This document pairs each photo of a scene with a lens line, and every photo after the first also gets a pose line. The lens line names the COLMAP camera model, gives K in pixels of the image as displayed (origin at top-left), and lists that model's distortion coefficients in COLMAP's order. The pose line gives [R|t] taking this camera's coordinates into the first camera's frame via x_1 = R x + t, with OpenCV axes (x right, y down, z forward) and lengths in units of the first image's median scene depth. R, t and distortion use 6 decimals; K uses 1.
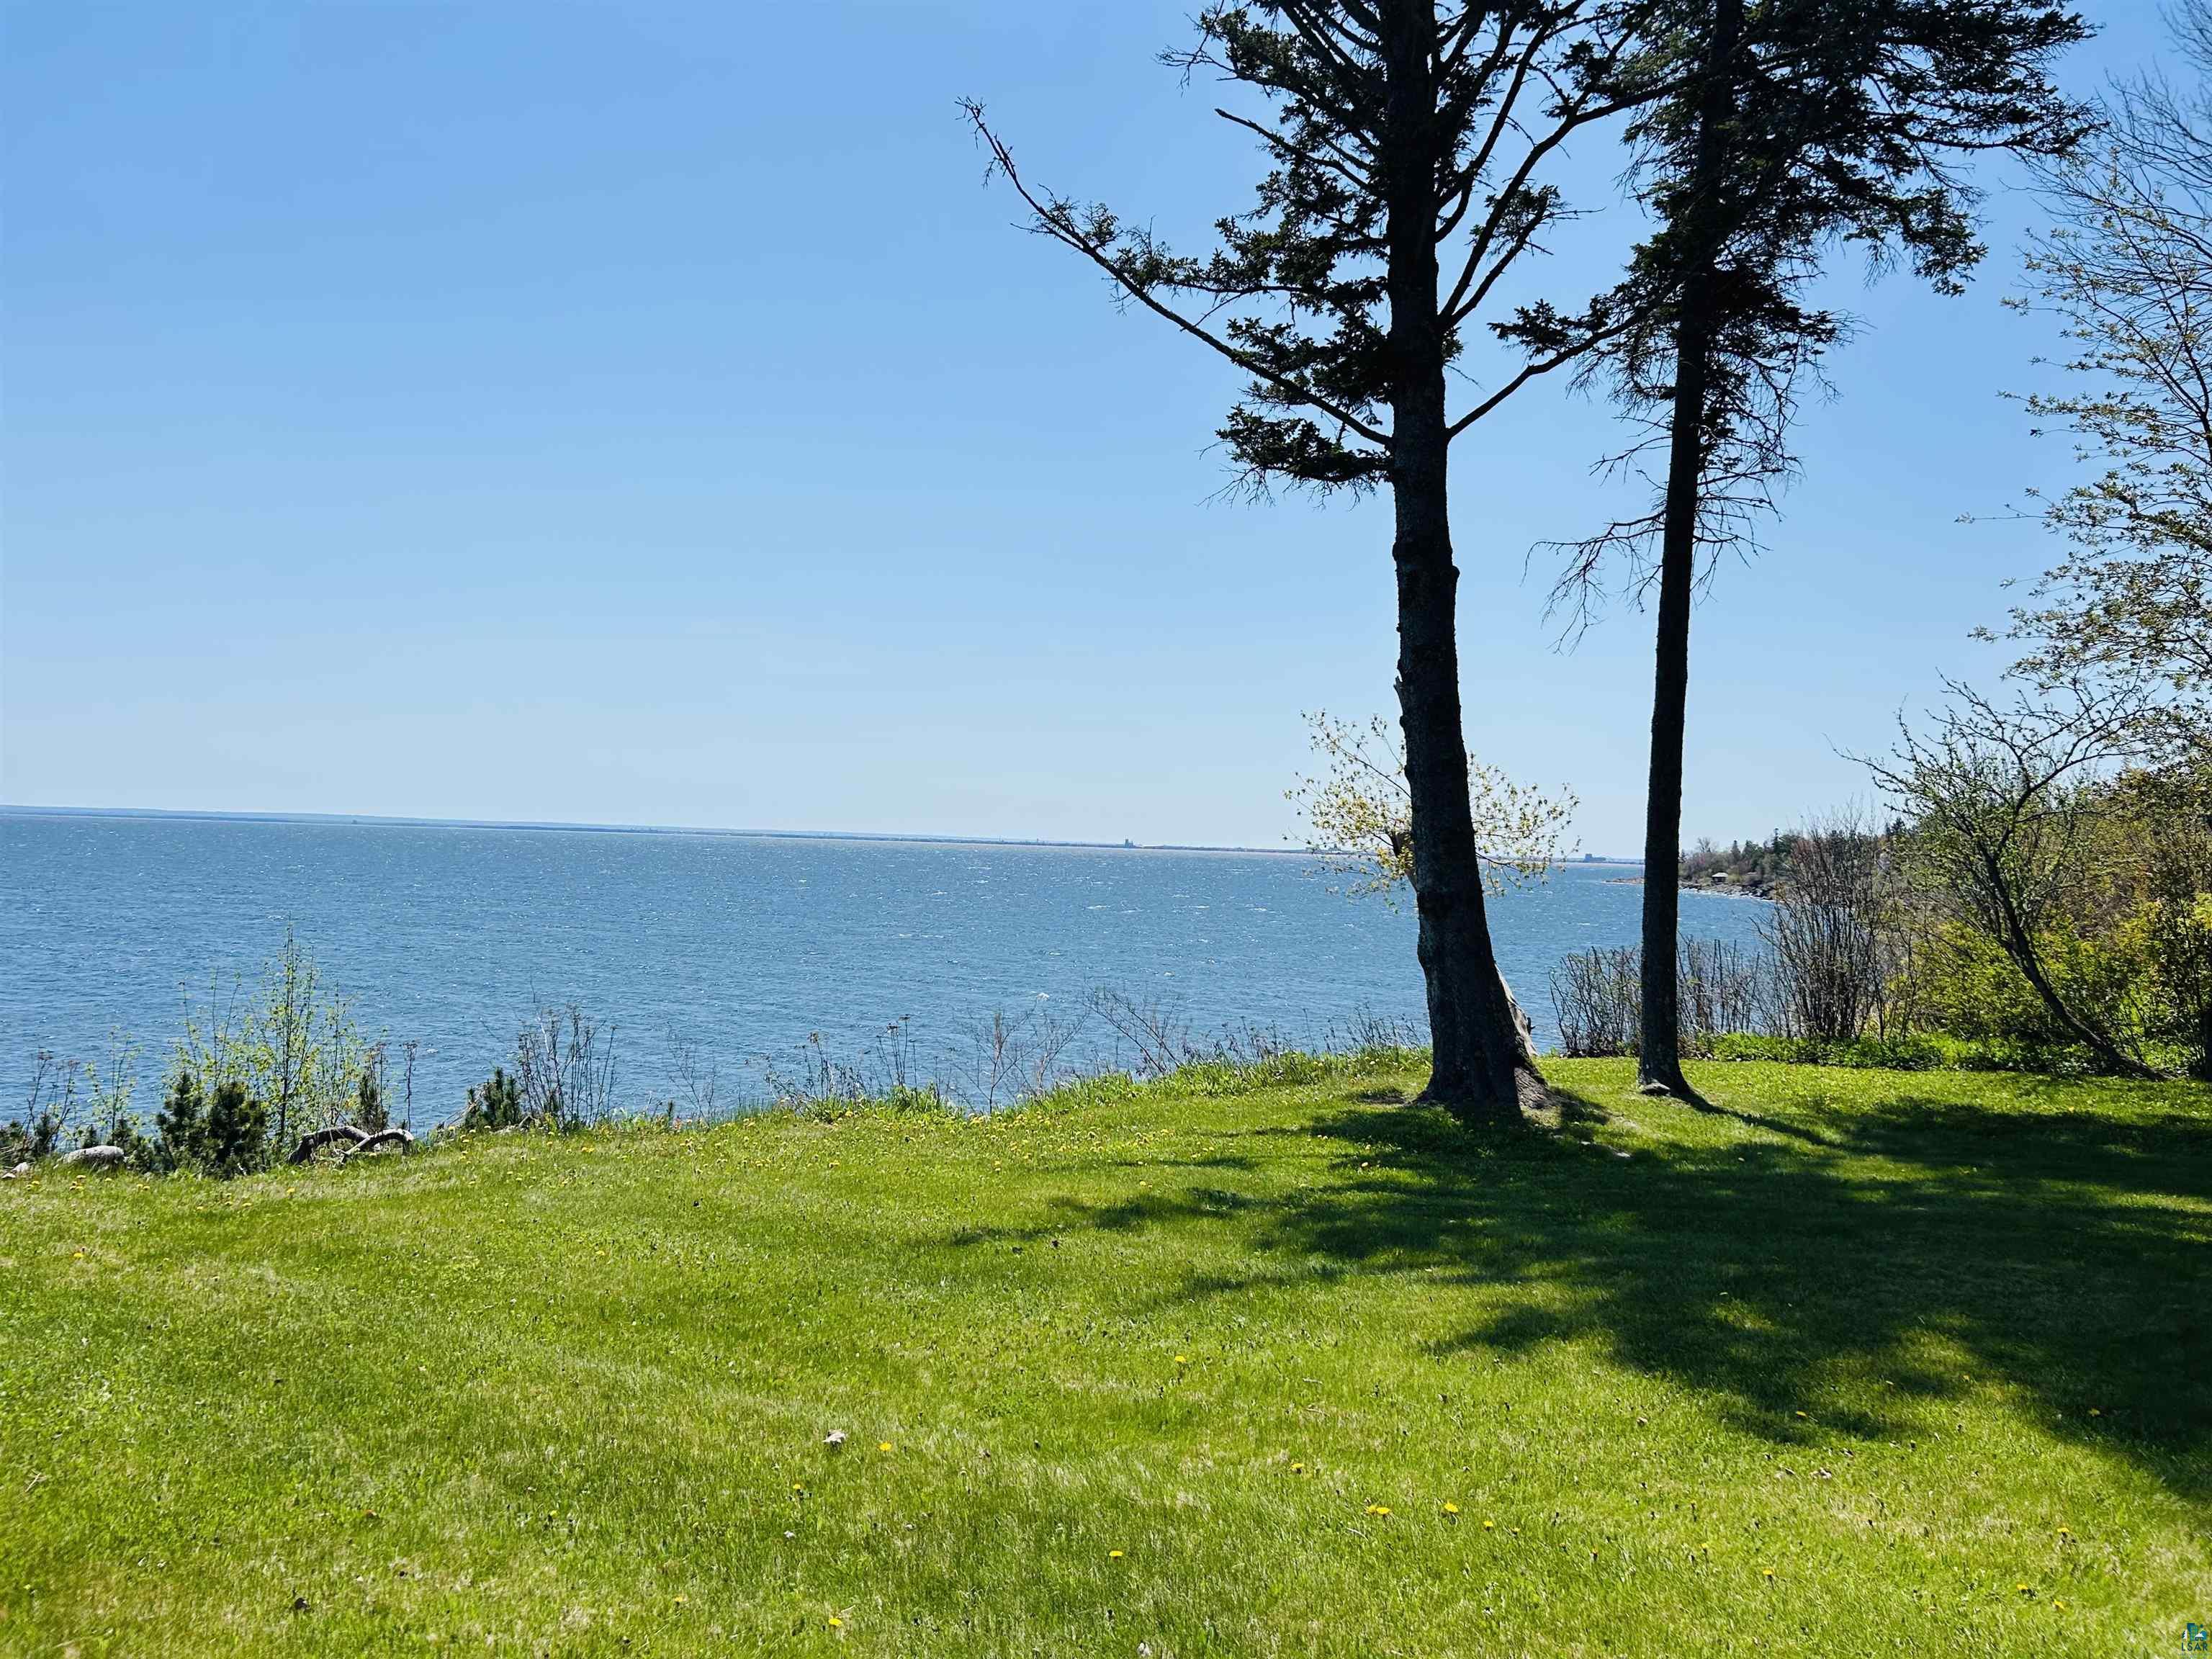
lens RADIAL K [[1659.1, 0, 1117.1], [0, 1659.1, 831.5], [0, 0, 1]] dist [0.053563, -0.056580]
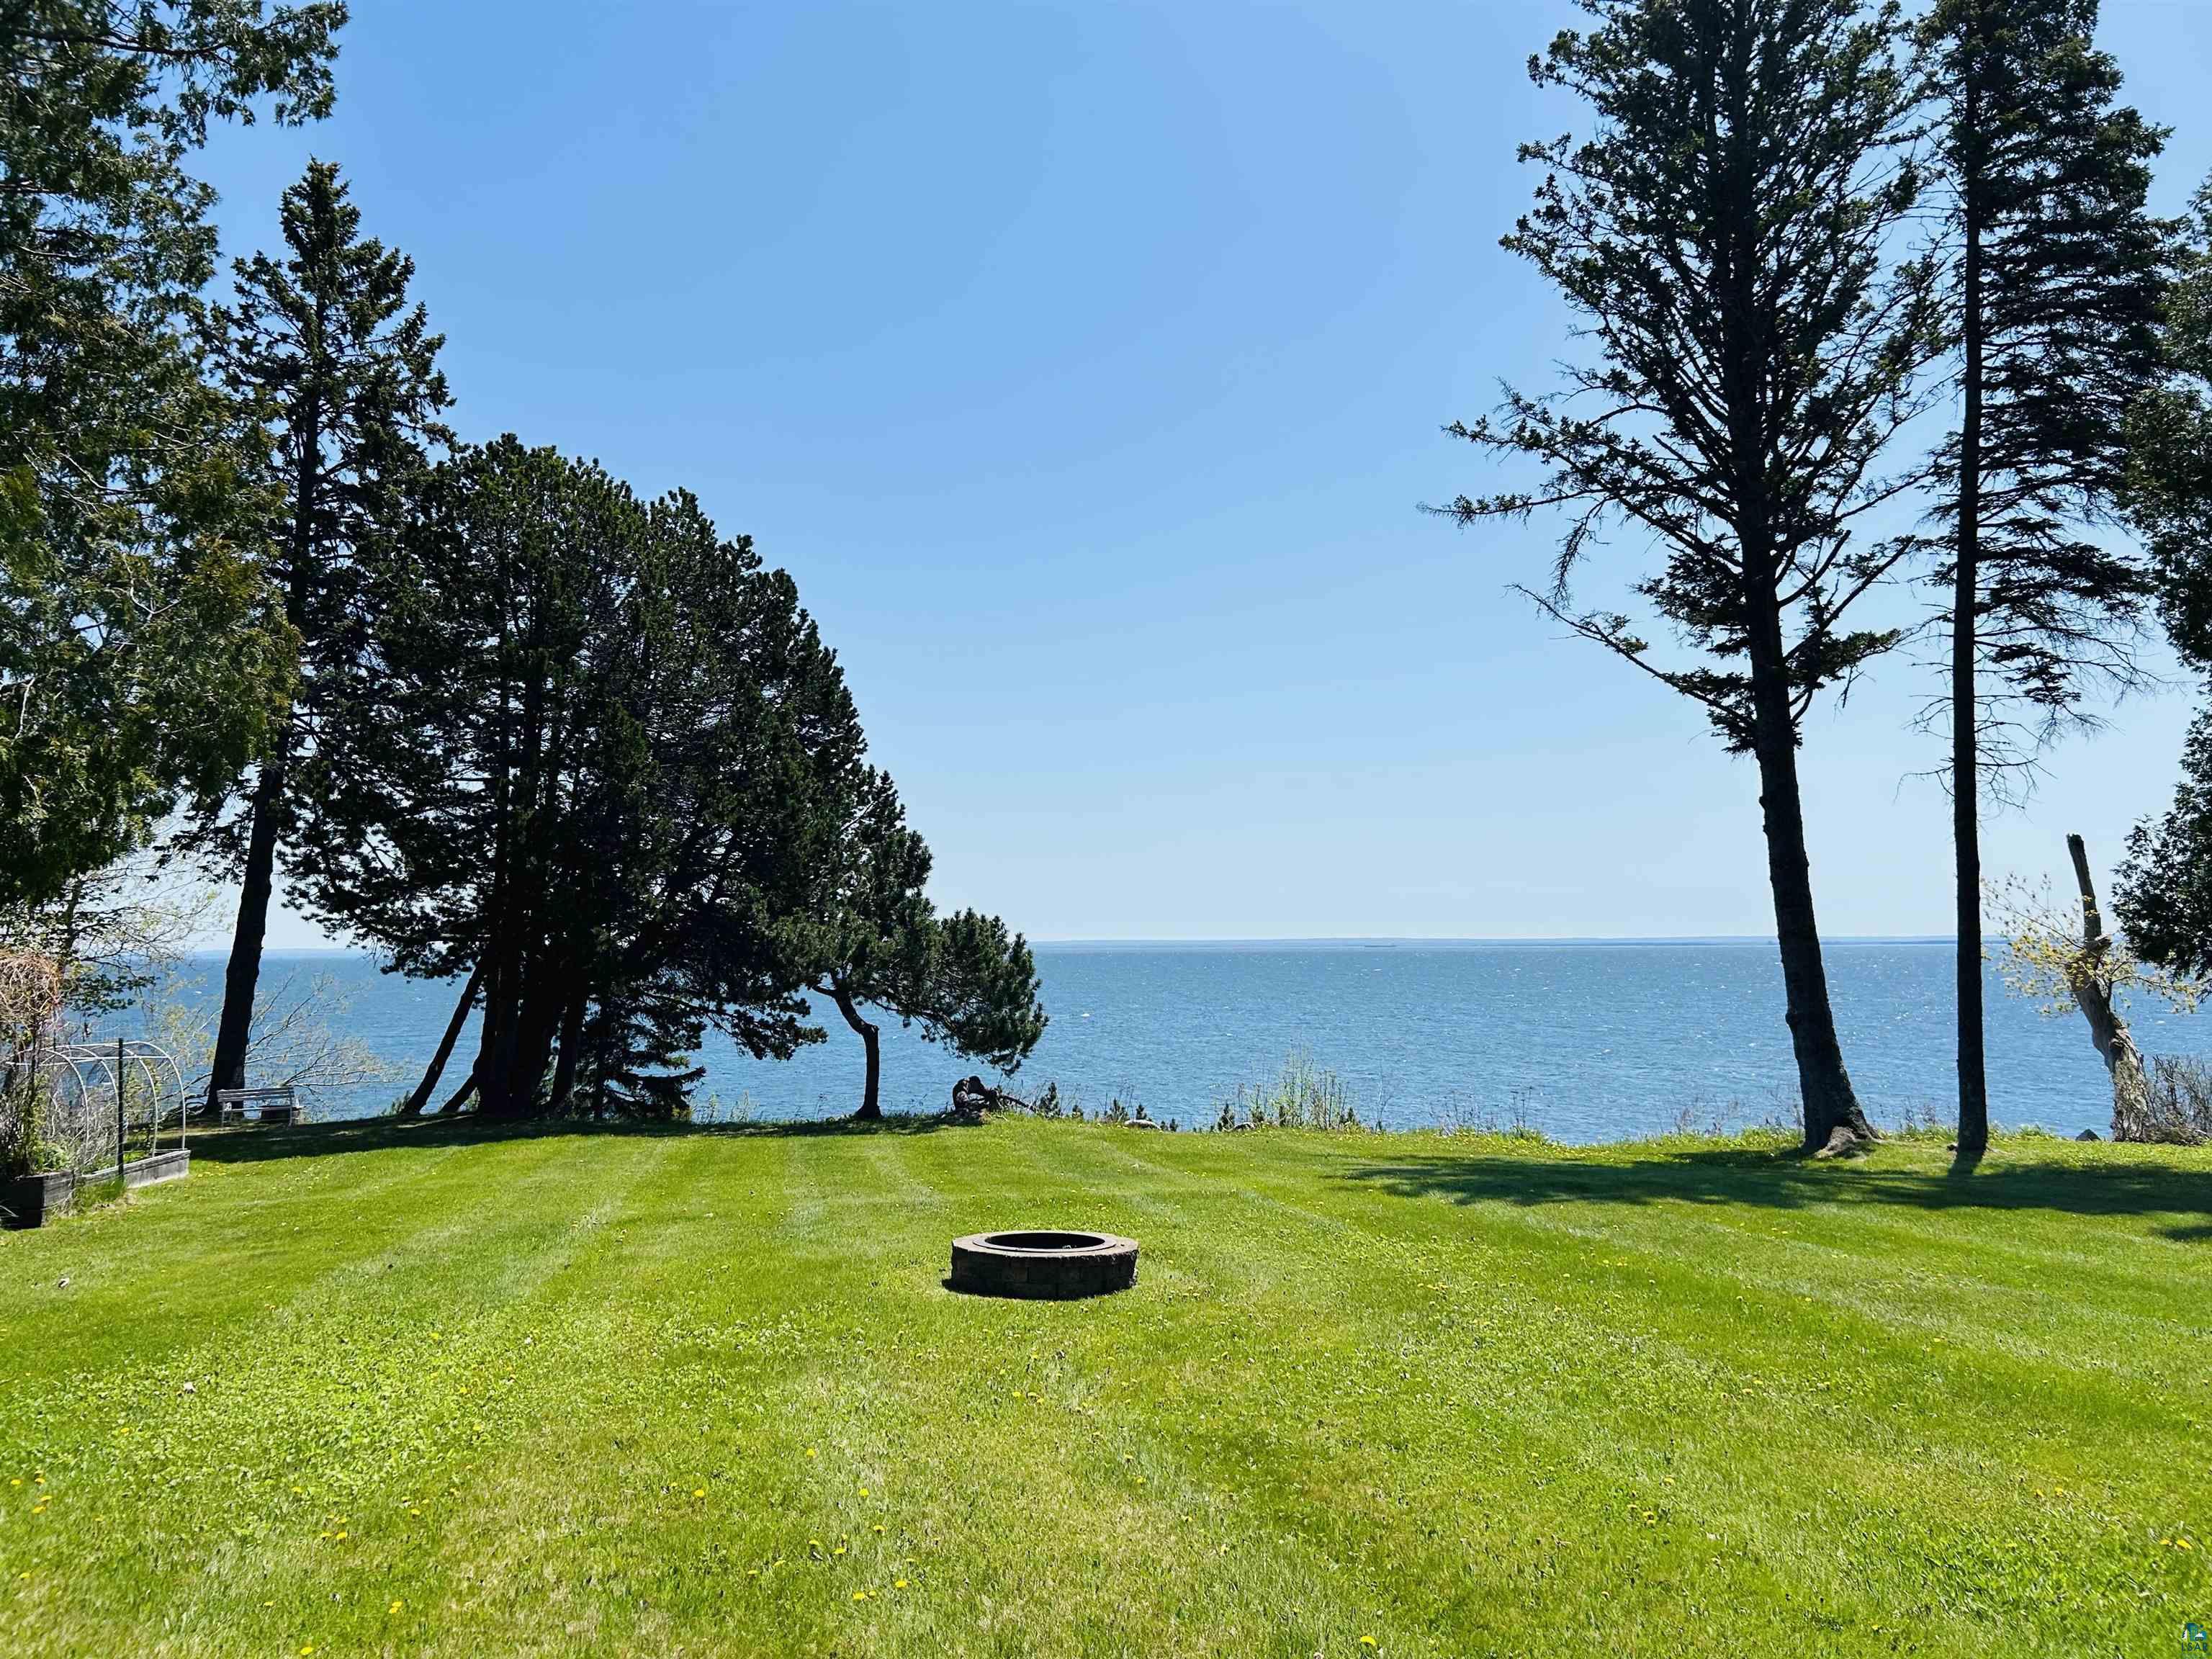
lens RADIAL K [[1659.1, 0, 1097.4], [0, 1659.1, 812.2], [0, 0, 1]] dist [0.053563, -0.056580]
pose [[0.689327, -0.095291, -0.718156, 1.081132], [0.033622, 0.994451, -0.099679, -0.021674], [0.723670, 0.044565, 0.688706, -0.711932]]
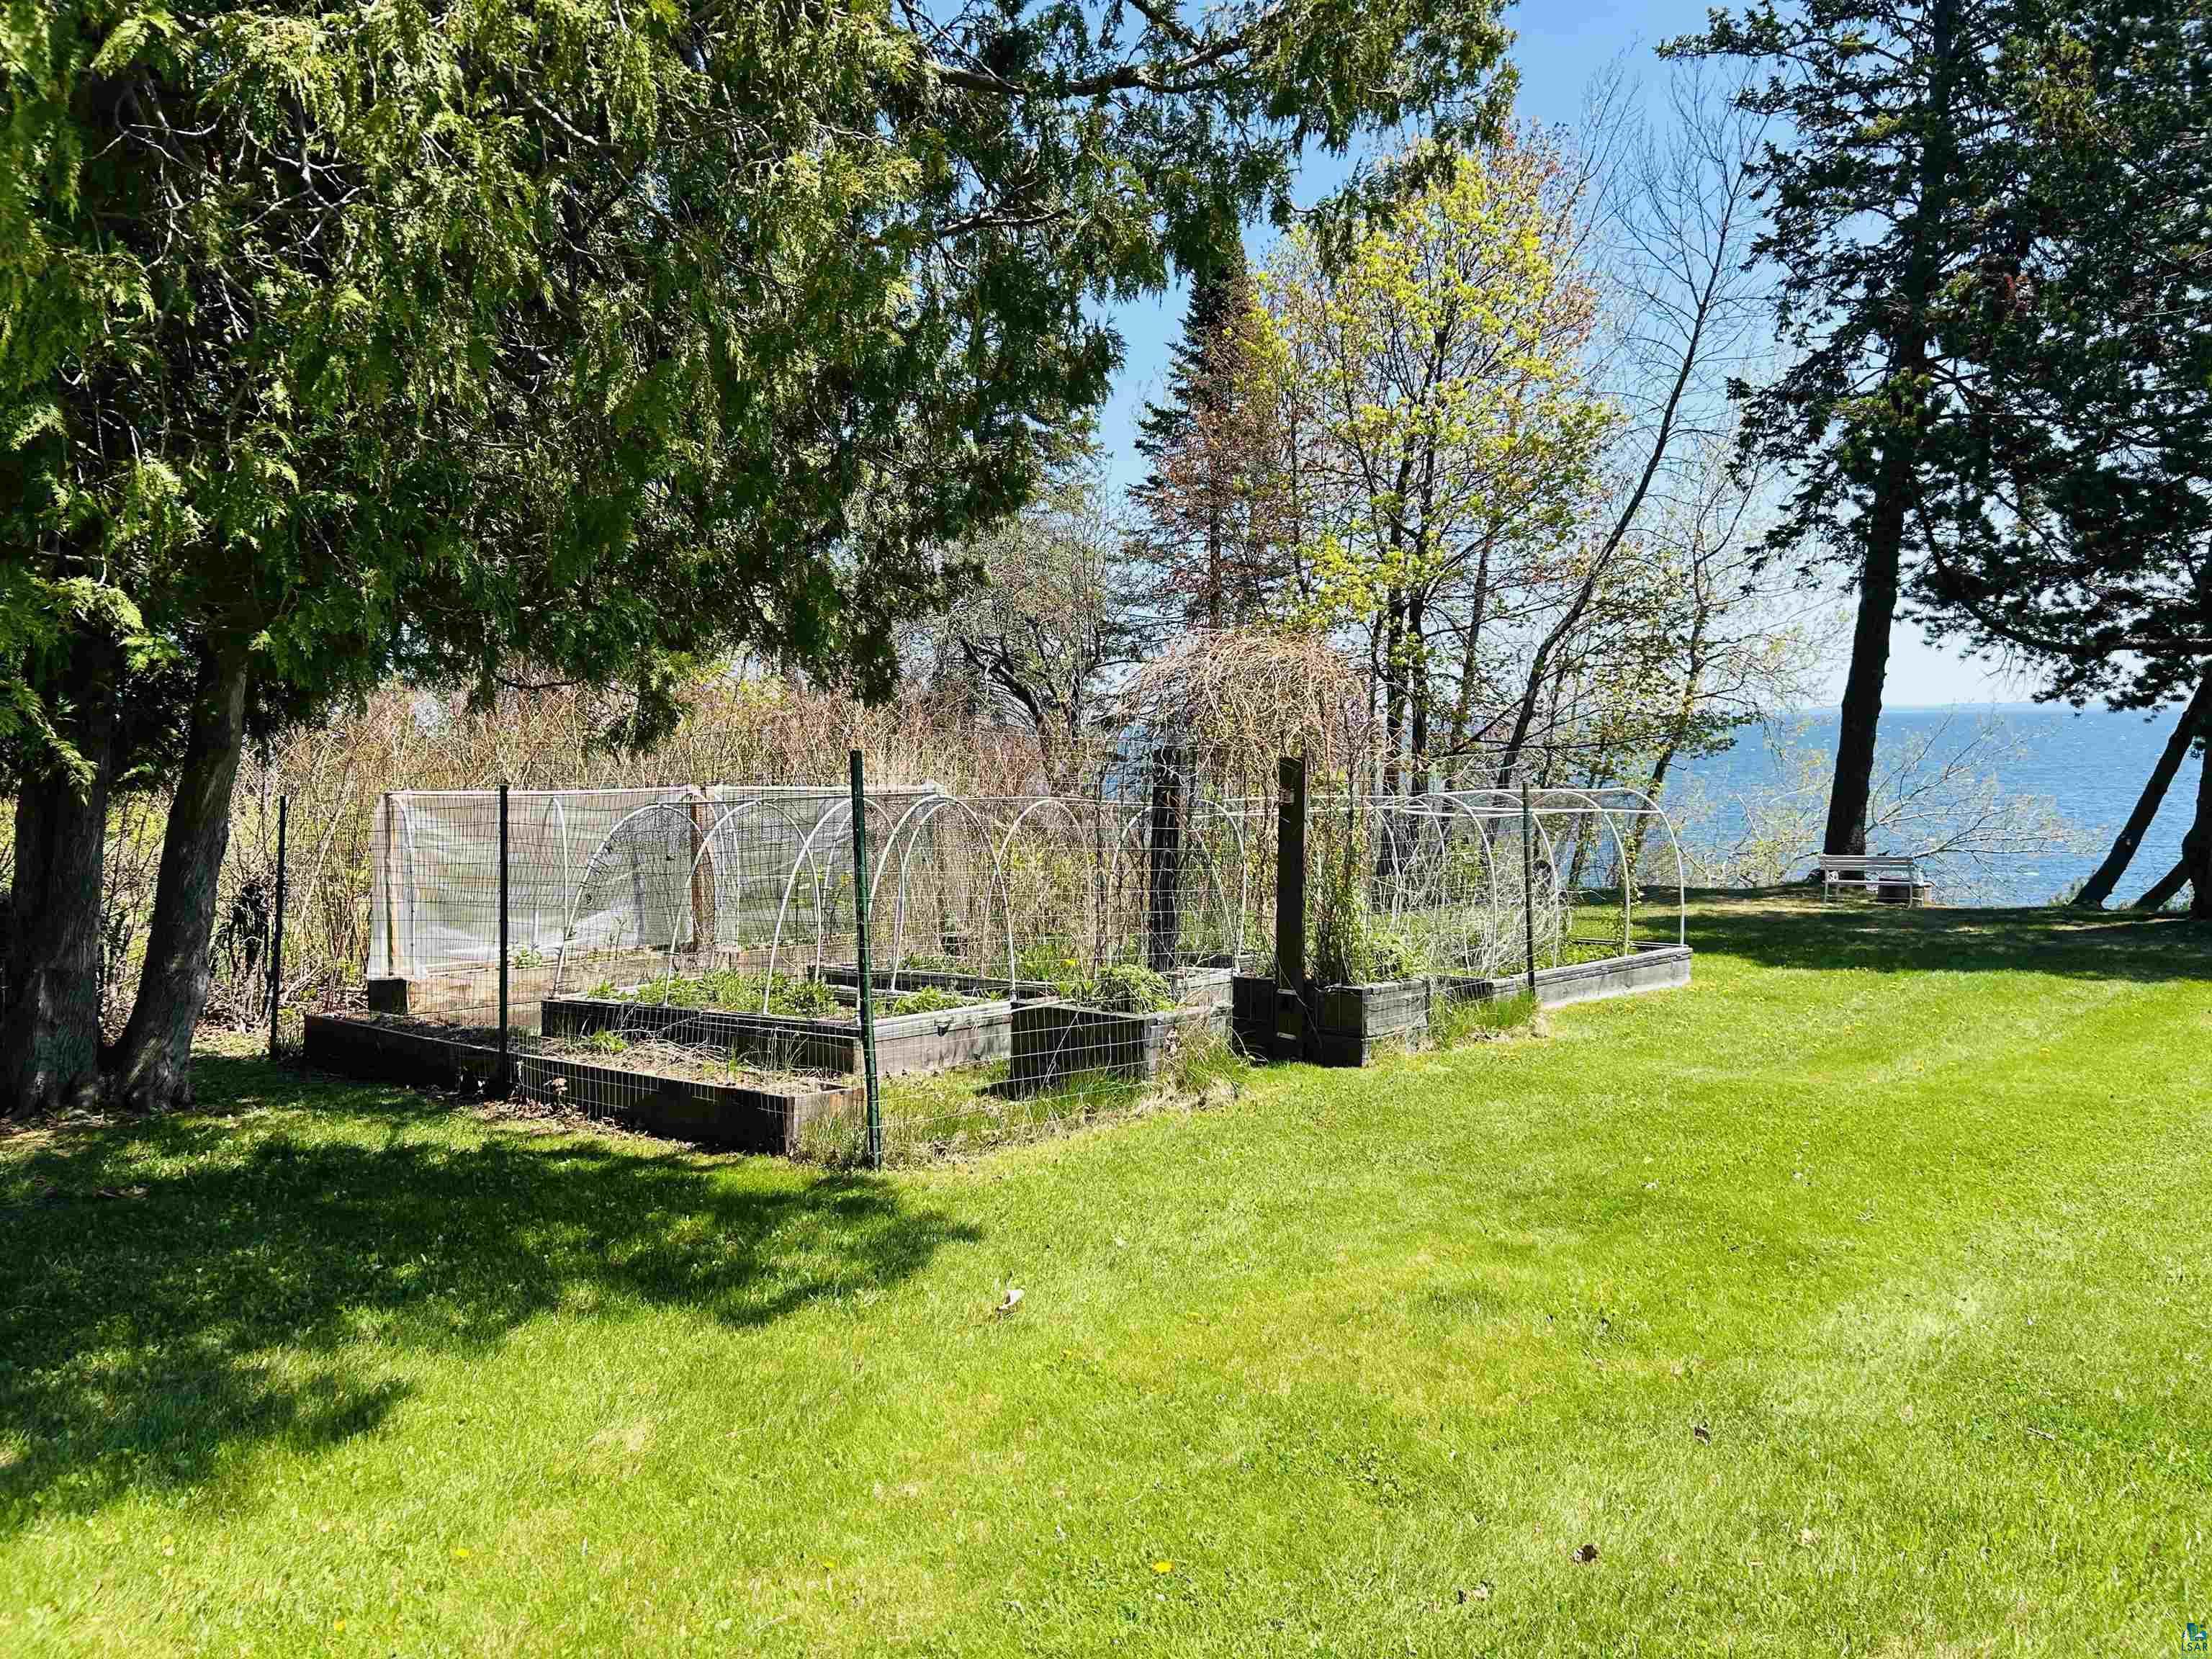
lens RADIAL K [[1659.1, 0, 1116.2], [0, 1659.1, 830.6], [0, 0, 1]] dist [0.053563, -0.056580]
pose [[-0.186586, 0.035870, -0.981783, 0.389493], [0.015204, 0.999319, 0.033621, -0.008136], [0.982321, -0.008654, -0.187005, -0.356001]]
